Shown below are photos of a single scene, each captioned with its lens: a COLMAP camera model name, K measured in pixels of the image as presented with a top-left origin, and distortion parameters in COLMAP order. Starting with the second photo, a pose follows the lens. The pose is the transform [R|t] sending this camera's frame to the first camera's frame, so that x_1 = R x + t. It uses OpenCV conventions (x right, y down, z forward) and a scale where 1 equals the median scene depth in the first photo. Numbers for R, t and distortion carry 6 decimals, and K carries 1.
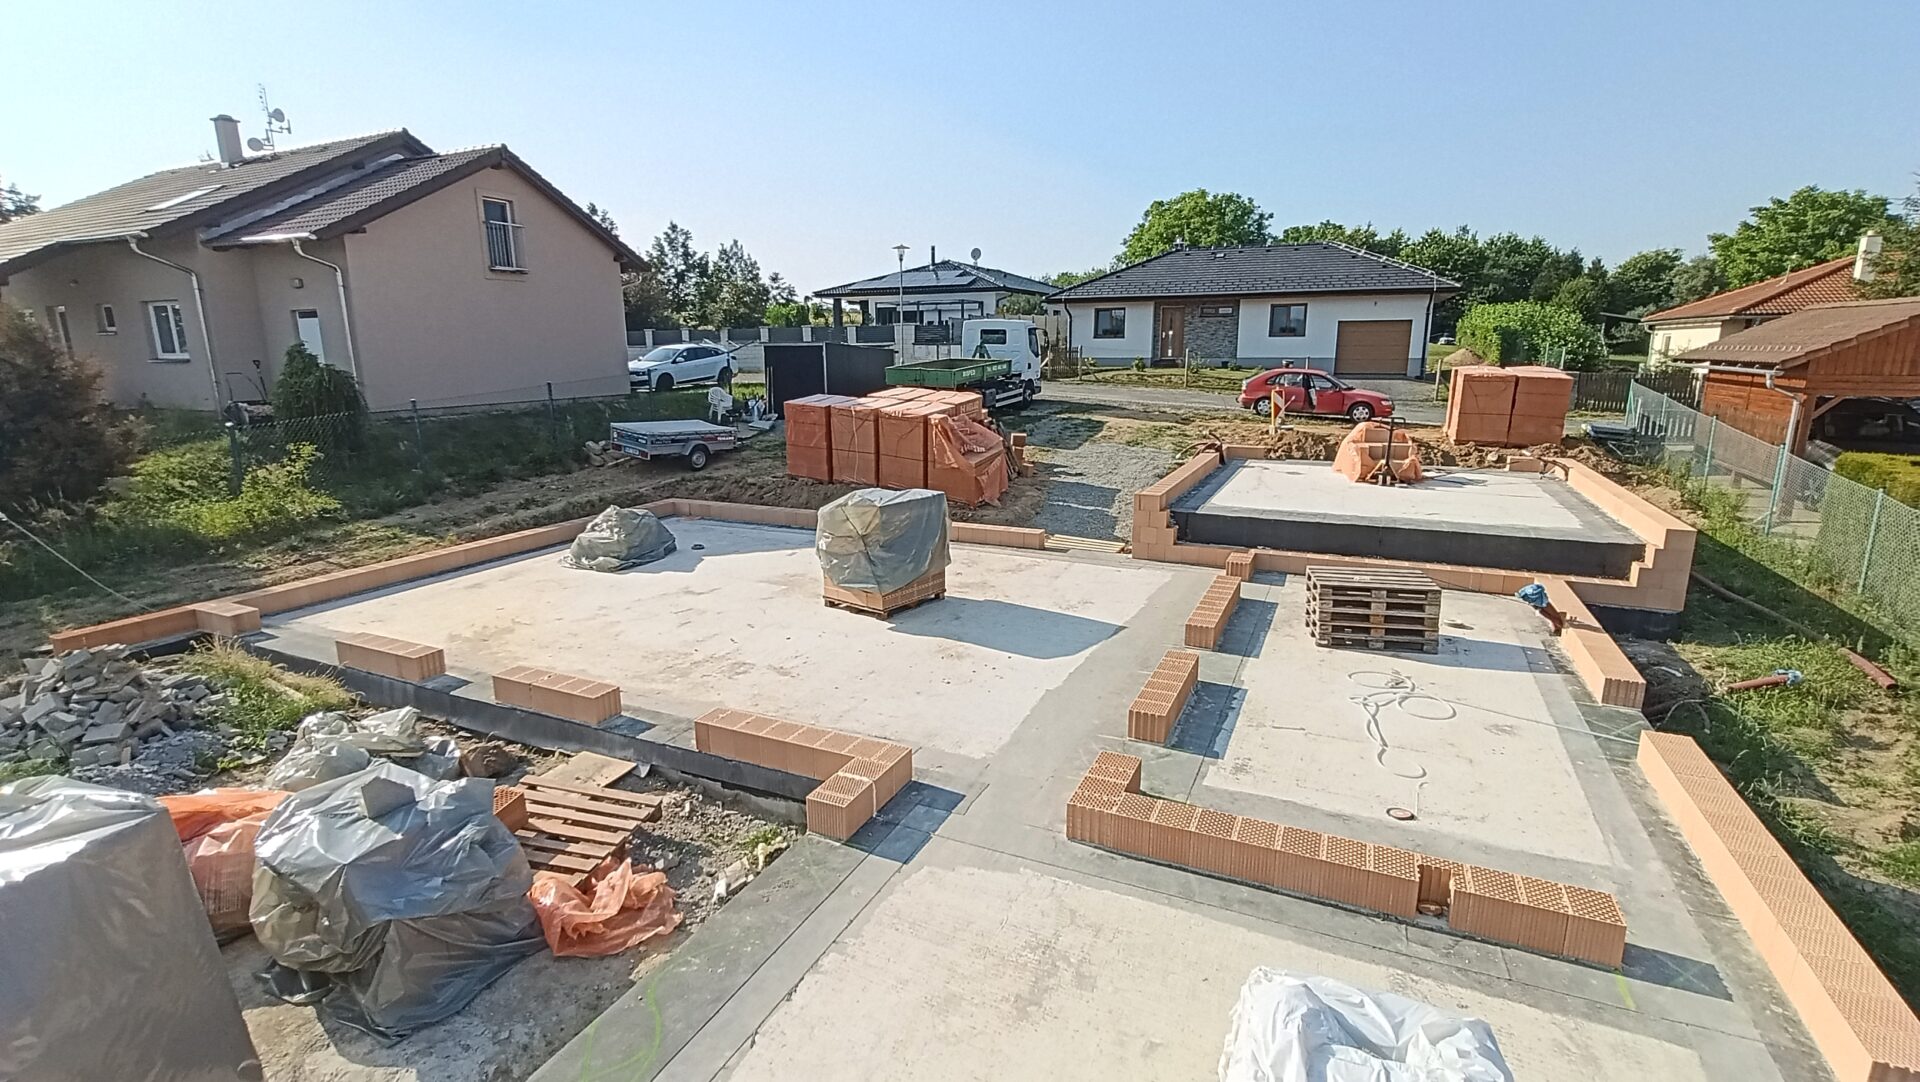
lens RADIAL K [[873.0, 0, 946.9], [0, 873.0, 538.0], [0, 0, 1]] dist [-0.005053, 0.000939]
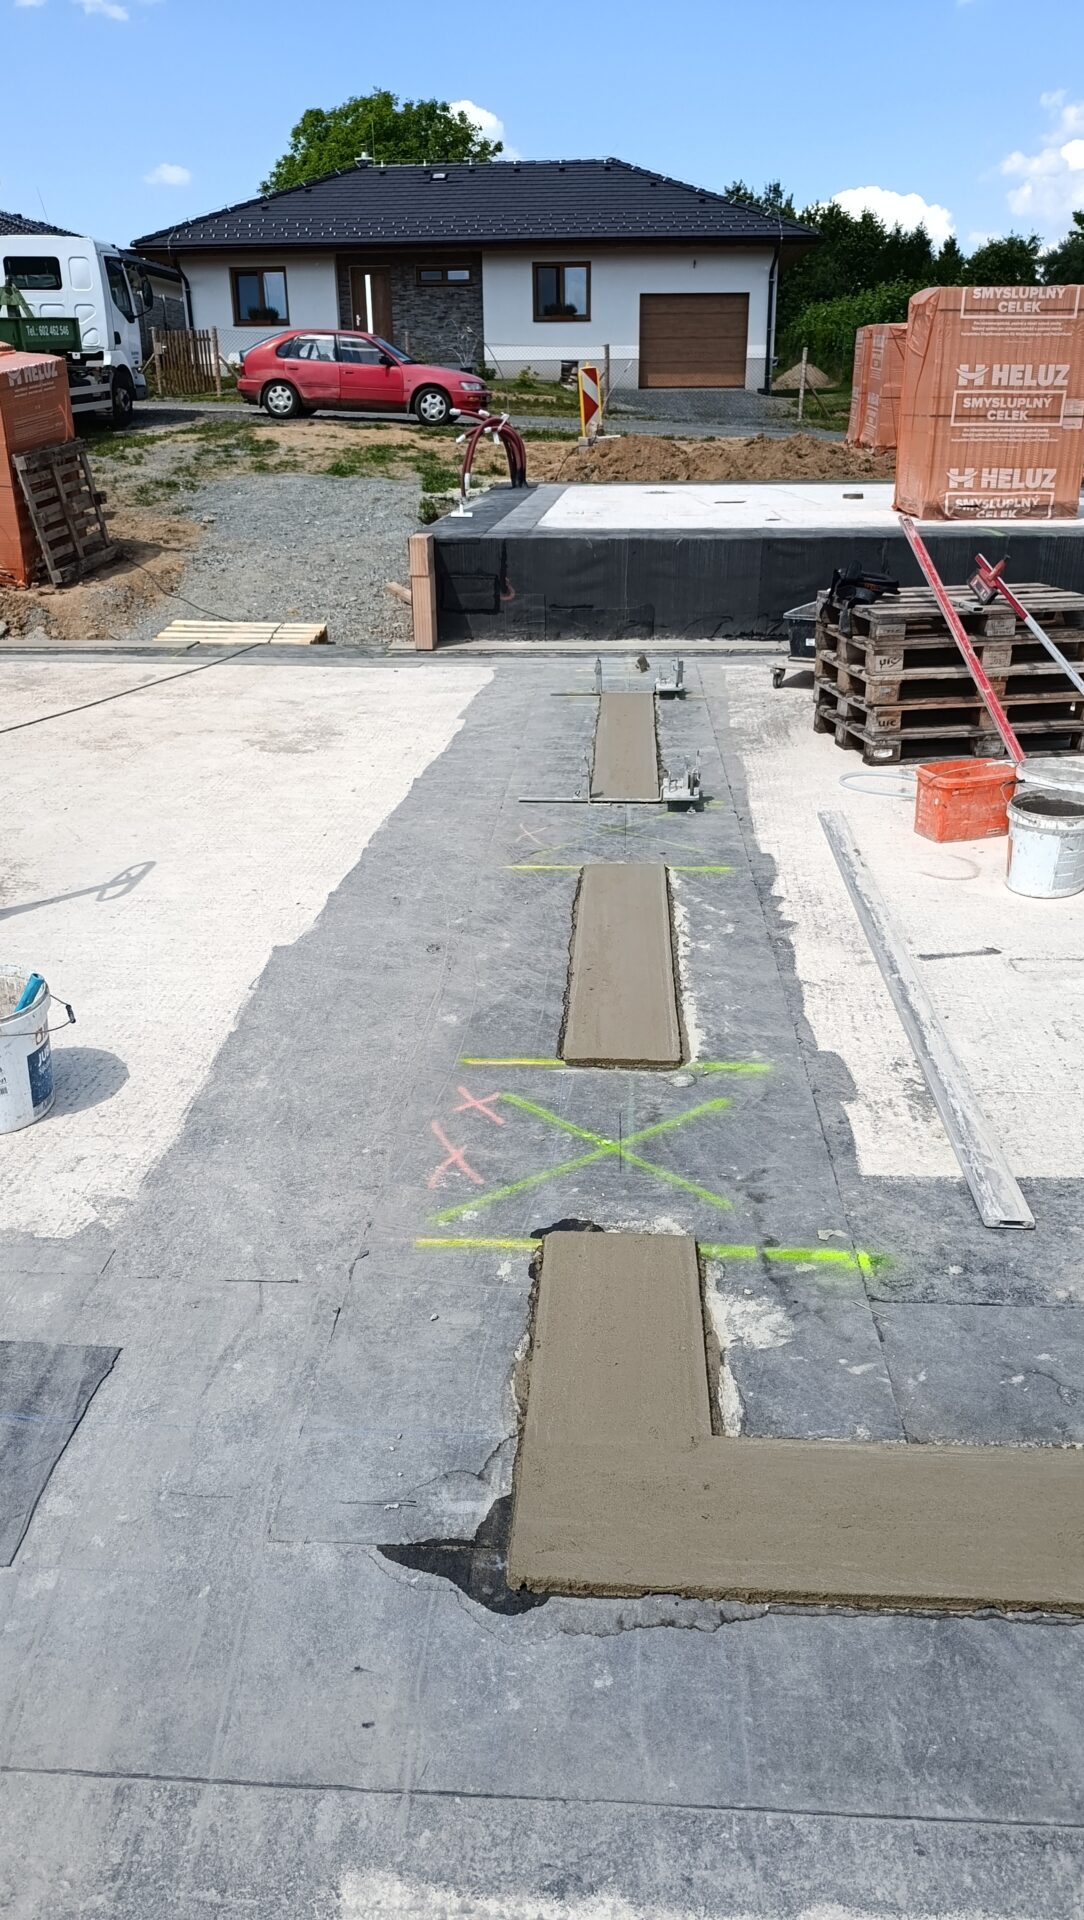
lens RADIAL K [[1310.1, 0, 547.6], [0, 1310.1, 971.2], [0, 0, 1]] dist [-0.011866, -0.002616]
pose [[0.927575, -0.149721, 0.342328, 0.014574], [0.082881, 0.975828, 0.202214, 0.034000], [-0.364329, -0.159196, 0.917563, 0.188083]]
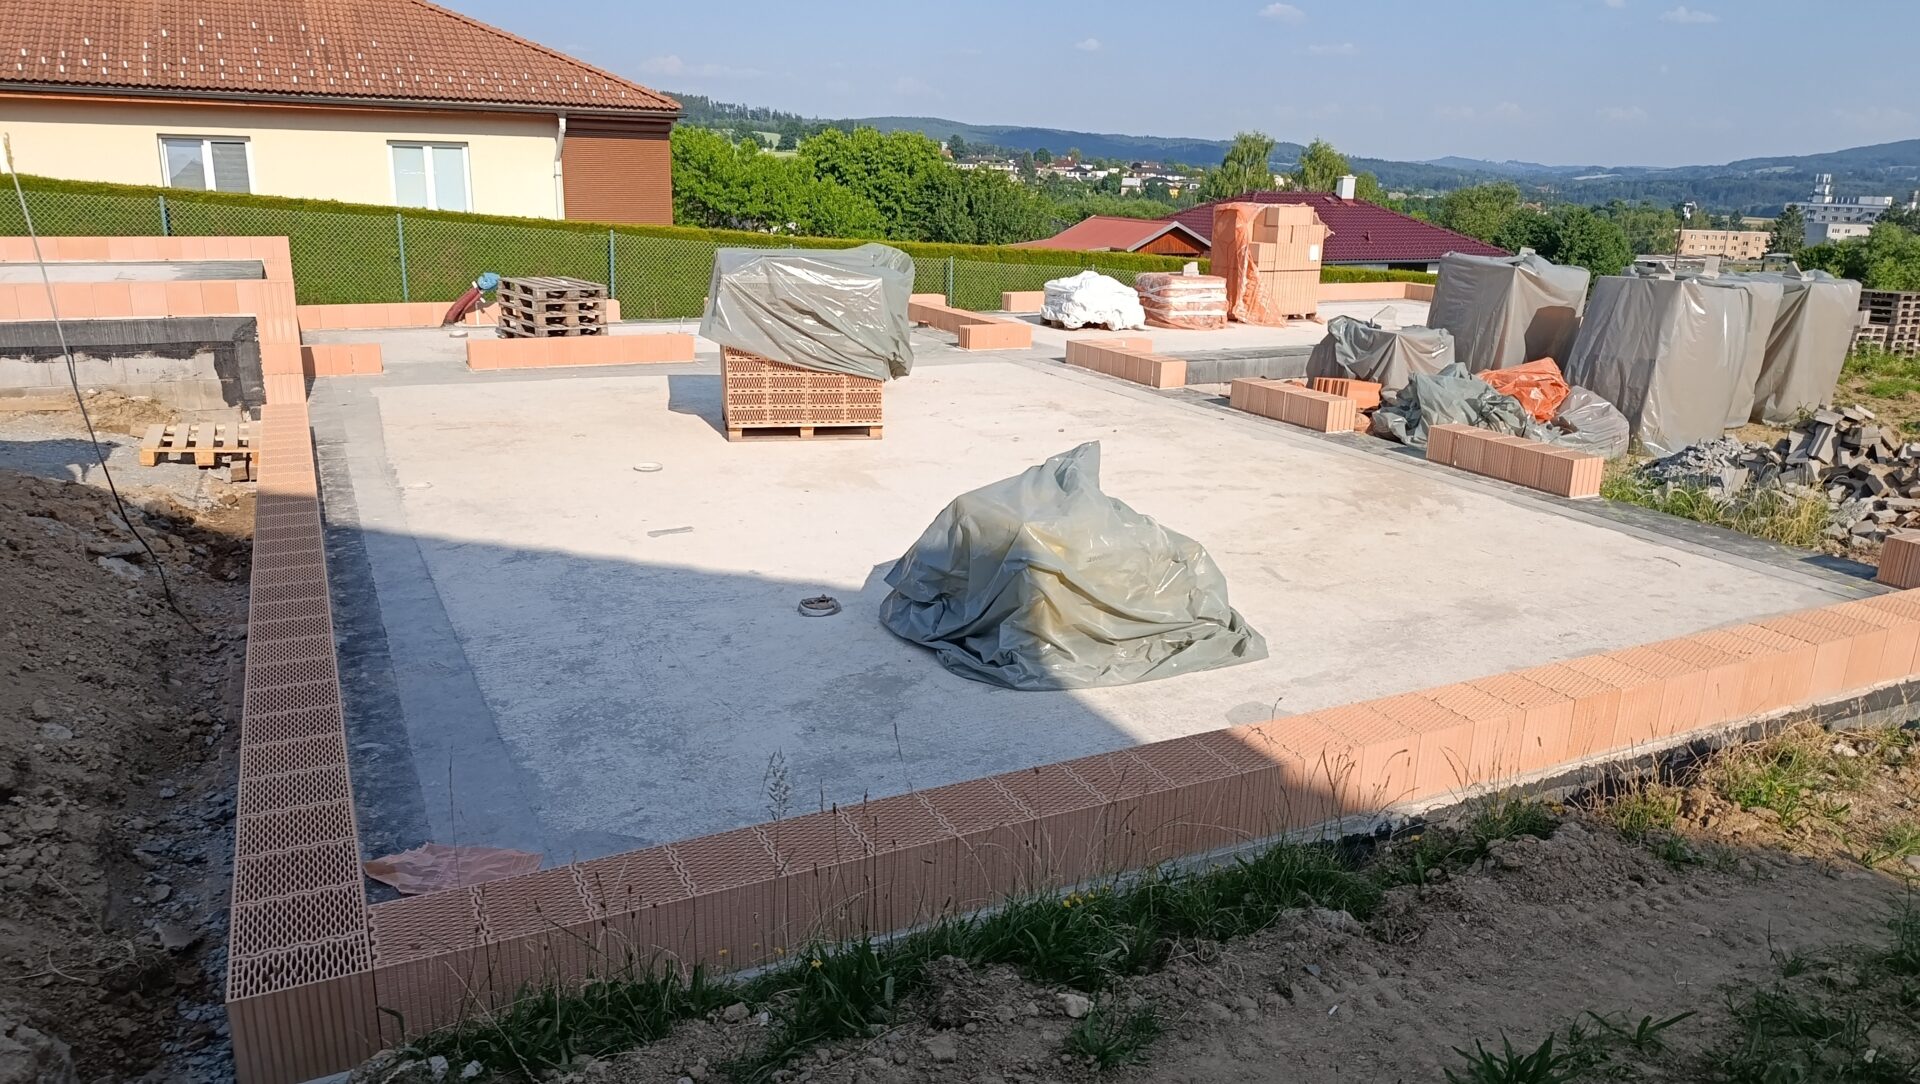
lens RADIAL K [[1311.6, 0, 960.0], [0, 1311.6, 542.0], [0, 0, 1]] dist [0.032100, -0.066054]
pose [[-0.774499, -0.187353, 0.604193, -0.396054], [0.115975, 0.896889, 0.426779, -0.121715], [-0.621852, 0.400612, -0.672912, 0.791582]]
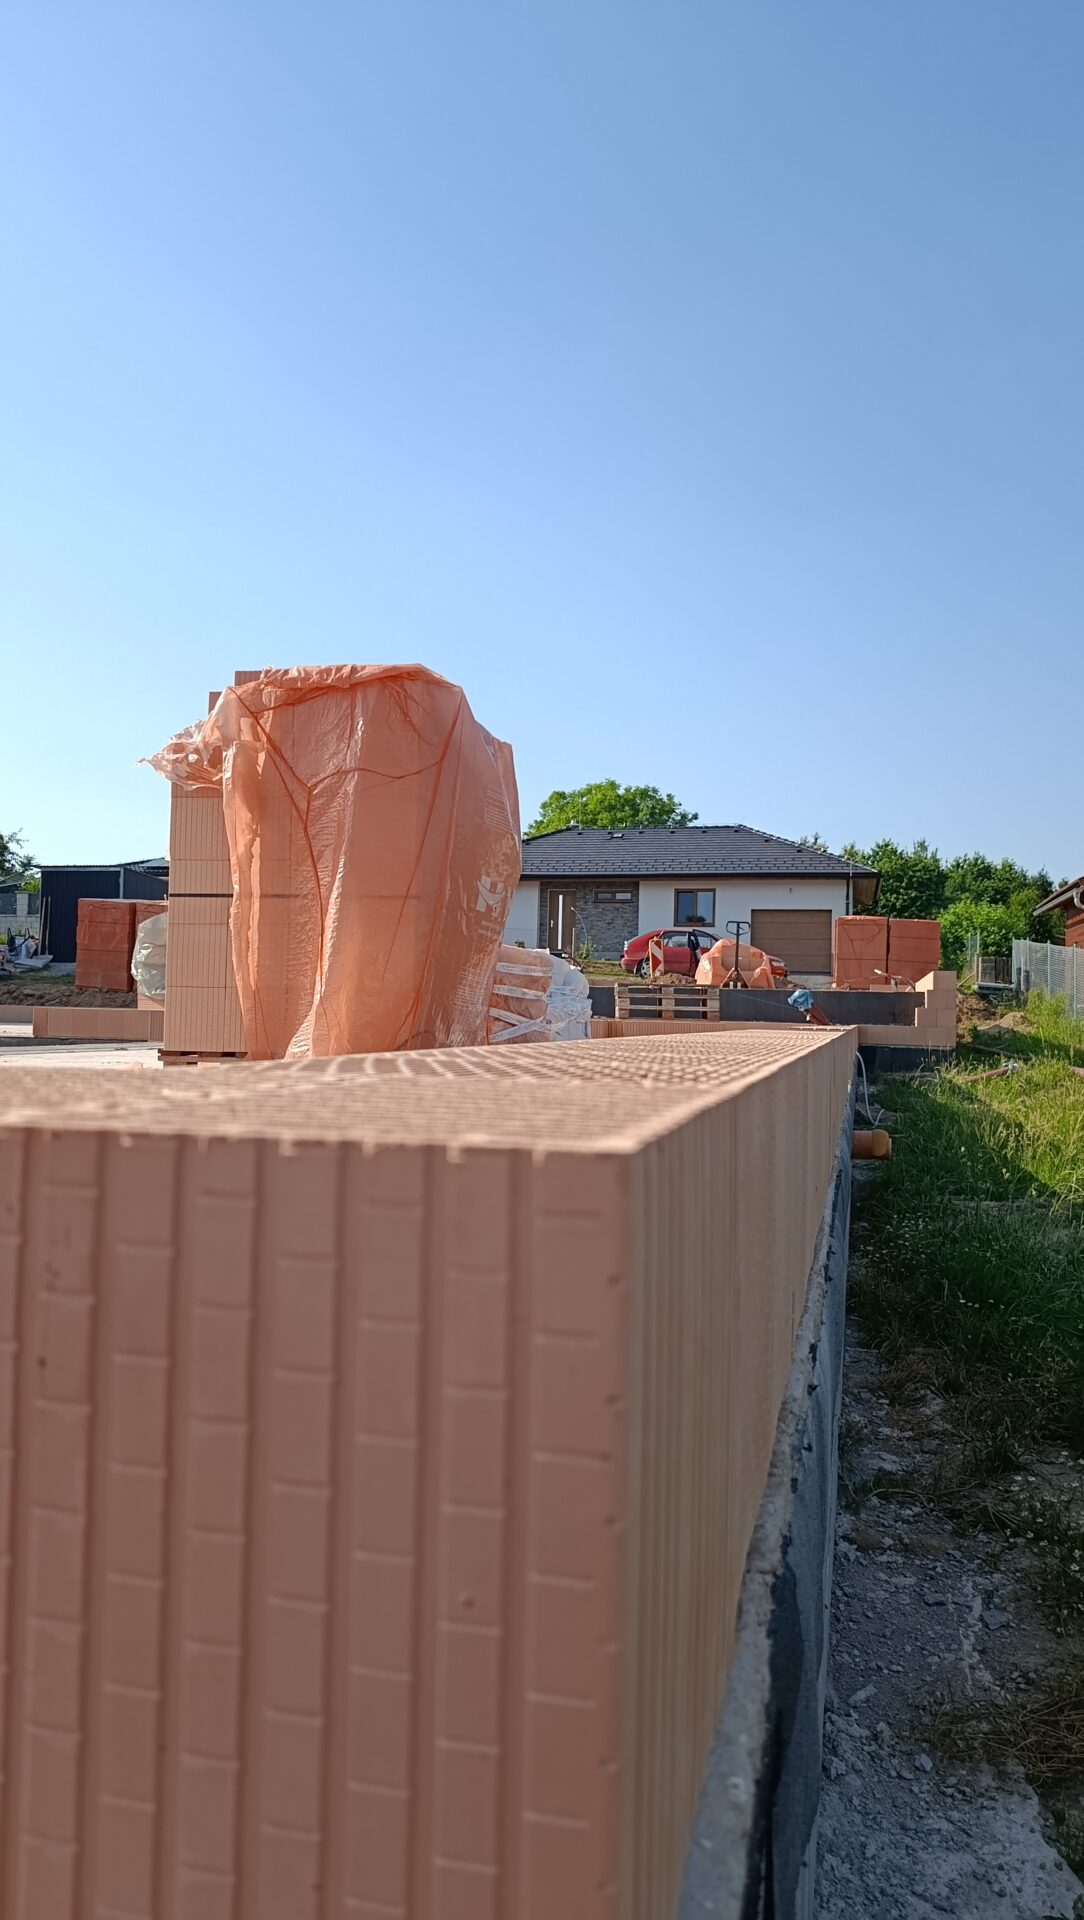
lens RADIAL K [[1305.1, 0, 542.0], [0, 1305.1, 960.0], [0, 0, 1]] dist [0.039649, 0.002831]
pose [[0.979390, 0.036972, 0.198567, 0.003382], [0.014828, 0.967290, -0.253239, 0.184989], [-0.201435, 0.250964, 0.946806, -0.229311]]
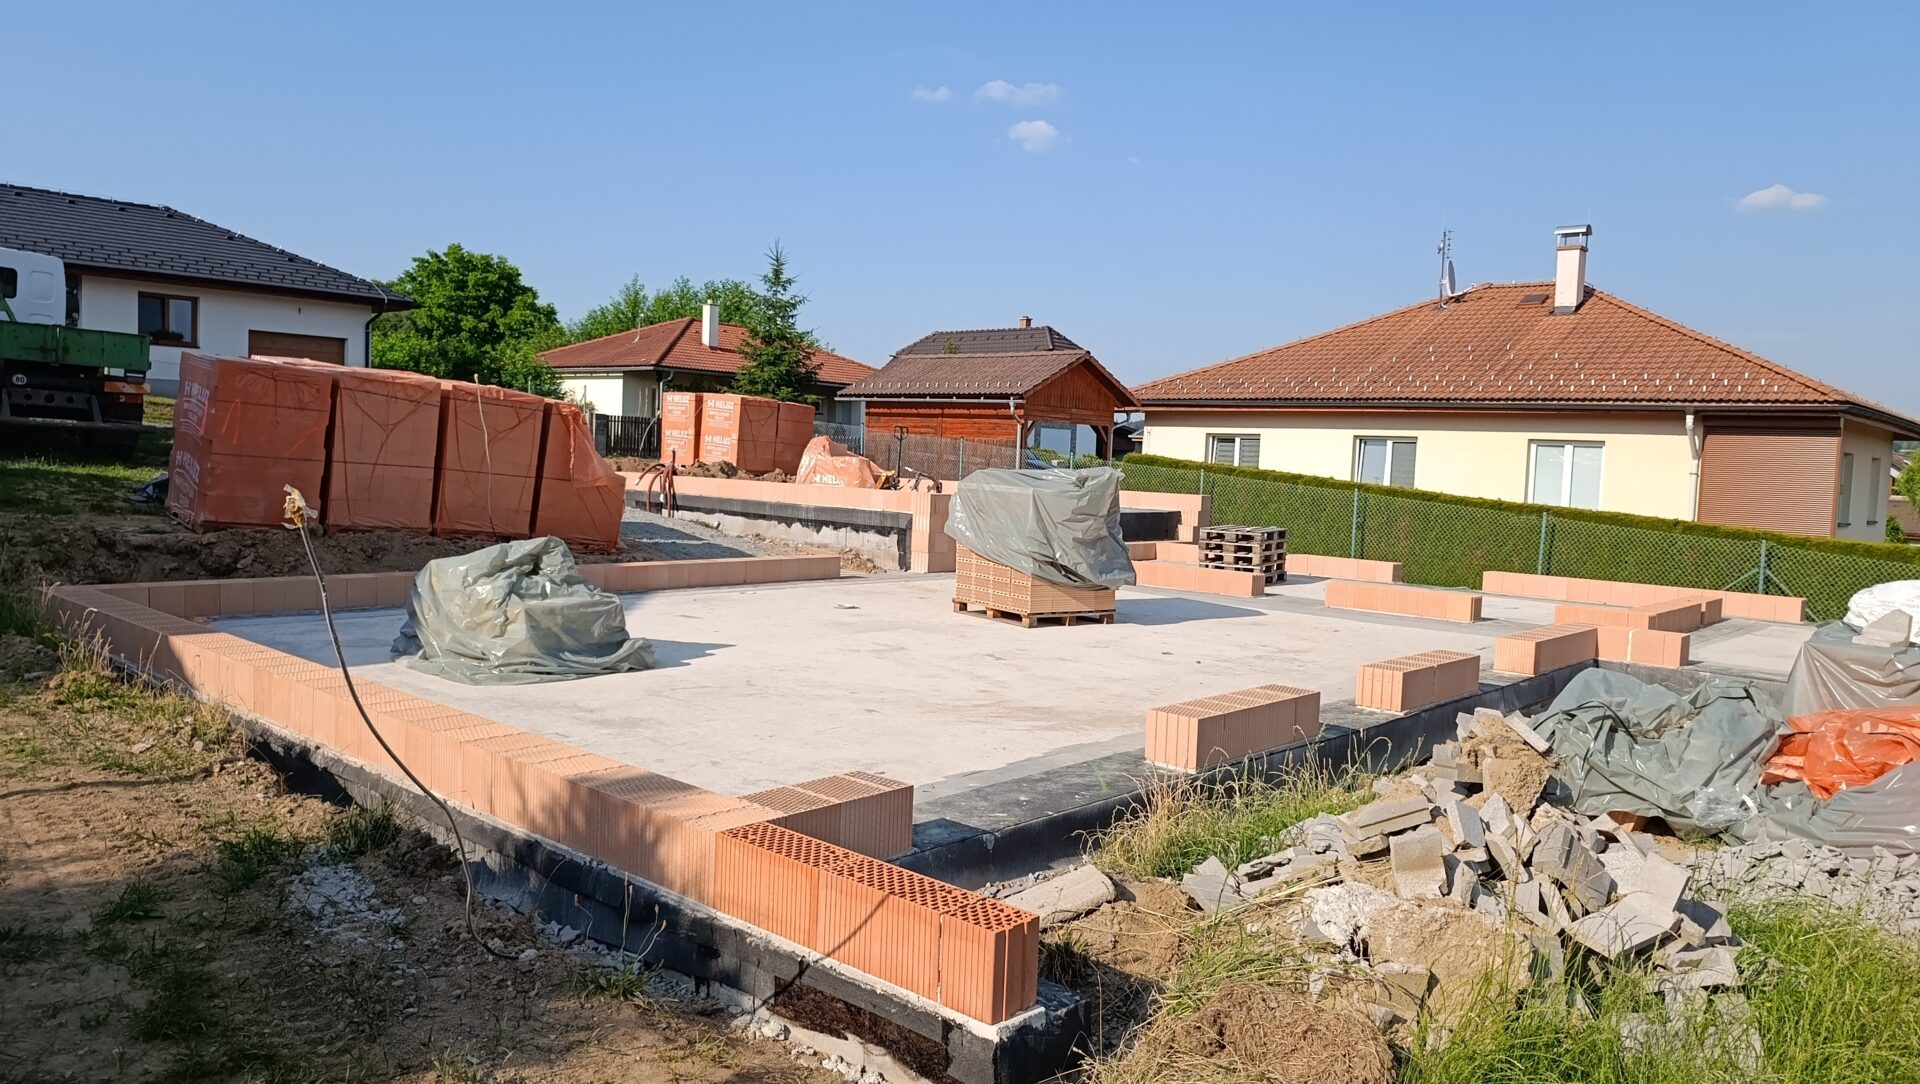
lens RADIAL K [[1300.7, 0, 964.2], [0, 1300.7, 538.9], [0, 0, 1]] dist [0.053247, -0.108416]
pose [[0.280822, -0.044821, 0.958713, -0.573331], [0.165369, 0.986229, -0.002332, 0.000084], [-0.945406, 0.159196, 0.284367, 0.367001]]
